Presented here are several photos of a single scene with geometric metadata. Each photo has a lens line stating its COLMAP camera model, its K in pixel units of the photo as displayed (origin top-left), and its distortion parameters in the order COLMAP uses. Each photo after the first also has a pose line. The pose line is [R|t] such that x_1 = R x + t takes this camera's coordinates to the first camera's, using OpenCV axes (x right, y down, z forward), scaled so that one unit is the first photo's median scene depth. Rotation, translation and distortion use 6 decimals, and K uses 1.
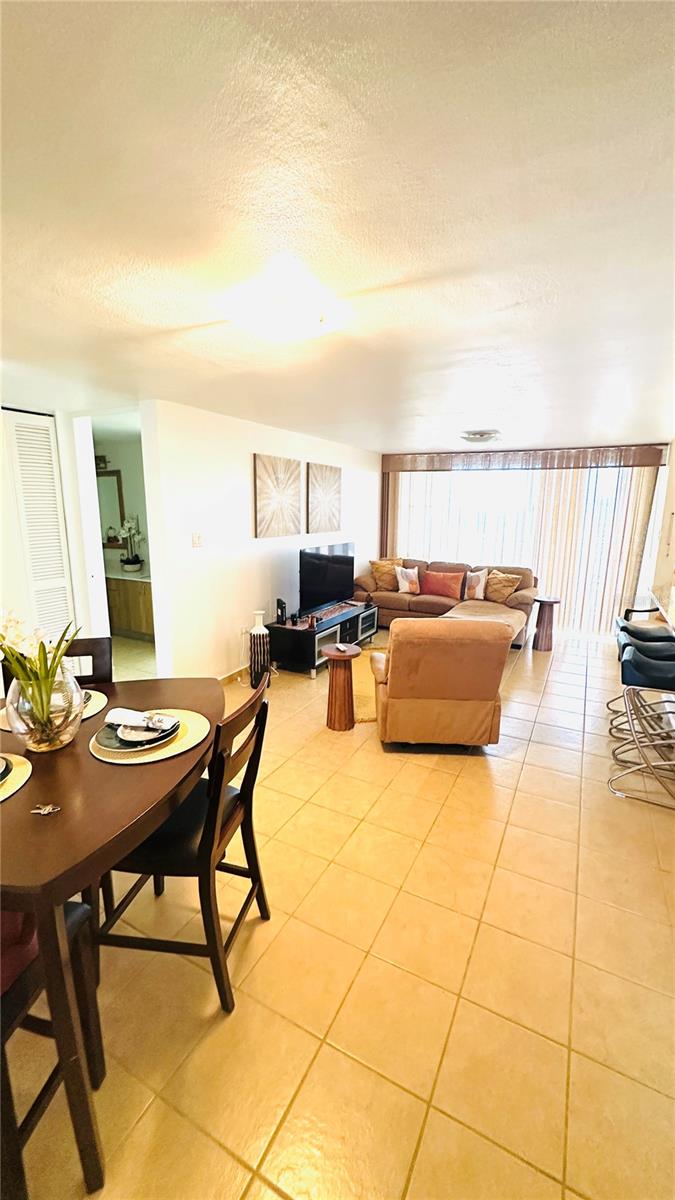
lens RADIAL K [[478.4, 0, 336.5], [0, 478.4, 603.7], [0, 0, 1]] dist [0.000314, 0.000026]
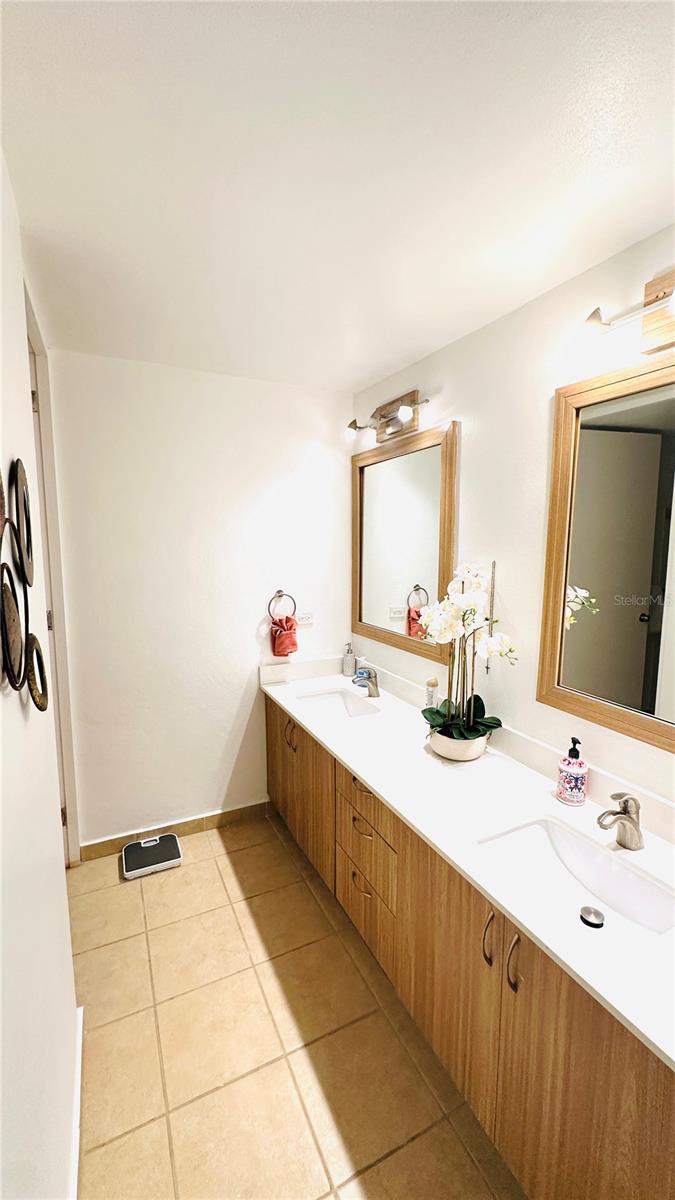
lens RADIAL K [[478.4, 0, 336.7], [0, 478.4, 597.4], [0, 0, 1]] dist [0.000314, 0.000026]
pose [[0.811452, 0.067681, -0.580487, -0.206905], [-0.114528, 0.992428, -0.044386, -0.090688], [0.573088, 0.102499, 0.813059, 0.453449]]
